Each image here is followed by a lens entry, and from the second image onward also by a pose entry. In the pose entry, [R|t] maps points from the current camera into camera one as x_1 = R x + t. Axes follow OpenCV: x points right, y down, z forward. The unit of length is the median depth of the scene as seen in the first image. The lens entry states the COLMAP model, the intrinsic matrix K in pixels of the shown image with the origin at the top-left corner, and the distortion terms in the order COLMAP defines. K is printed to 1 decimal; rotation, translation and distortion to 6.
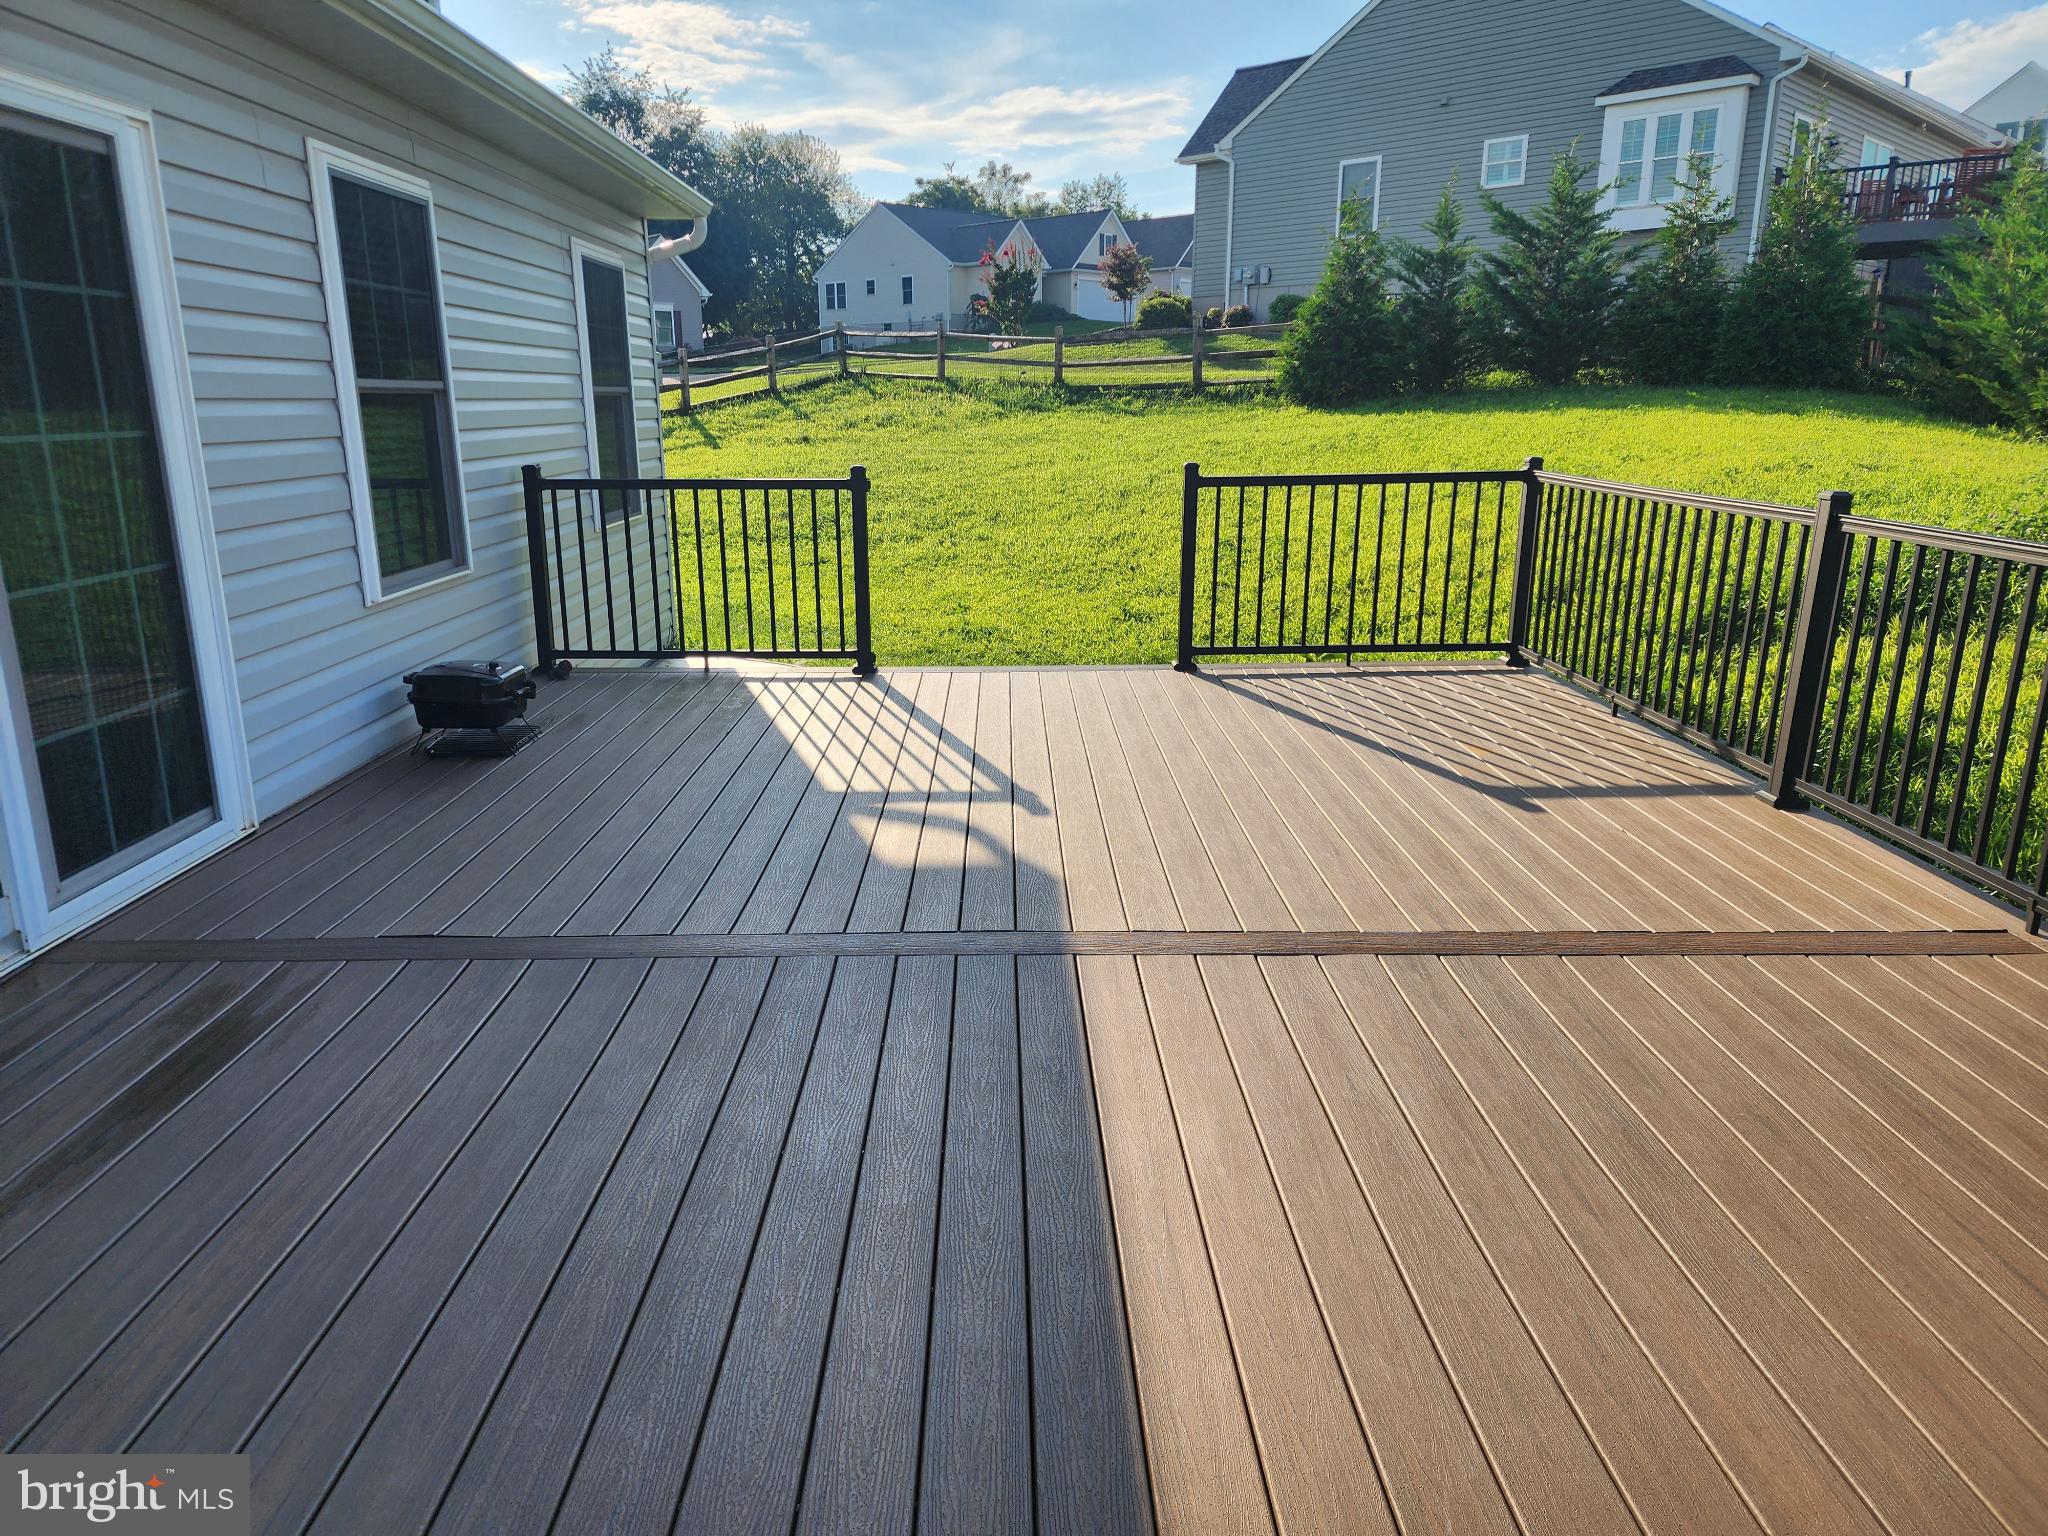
lens RADIAL K [[1398.9, 0, 1002.0], [0, 1398.9, 809.7], [0, 0, 1]] dist [0.081619, -0.072697]
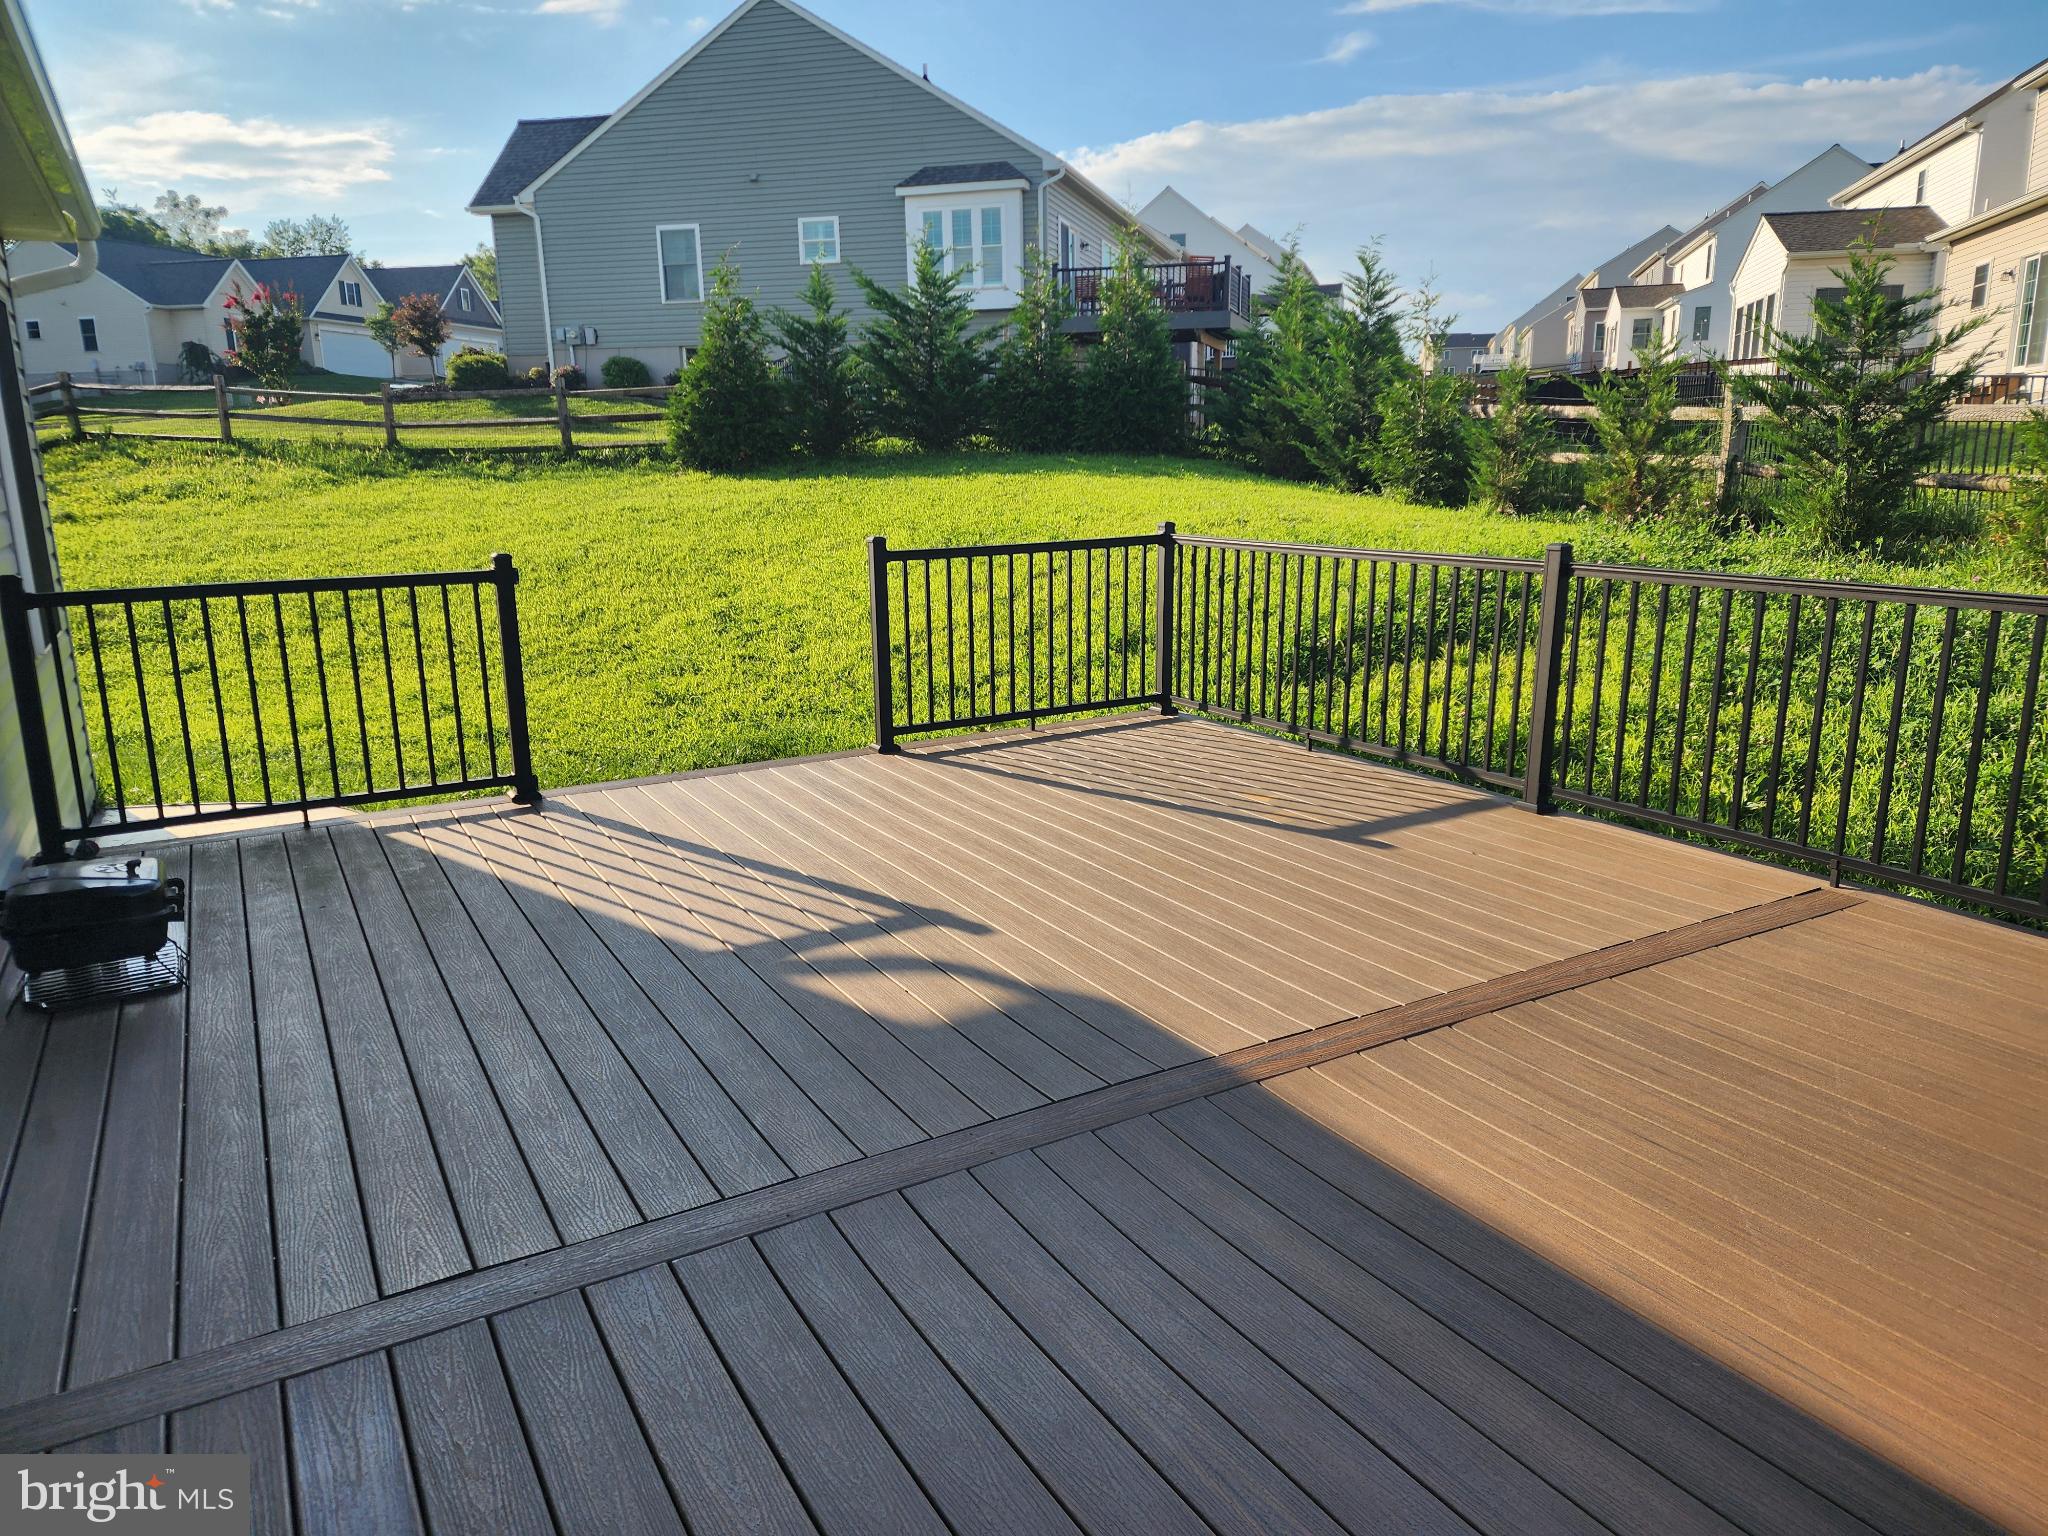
lens RADIAL K [[1398.9, 0, 1002.0], [0, 1398.9, 809.7], [0, 0, 1]] dist [0.081619, -0.072697]
pose [[0.857455, -0.136328, 0.496171, -0.127345], [0.155874, 0.987775, 0.002029, -0.023928], [-0.490382, 0.075601, 0.868222, 0.068496]]
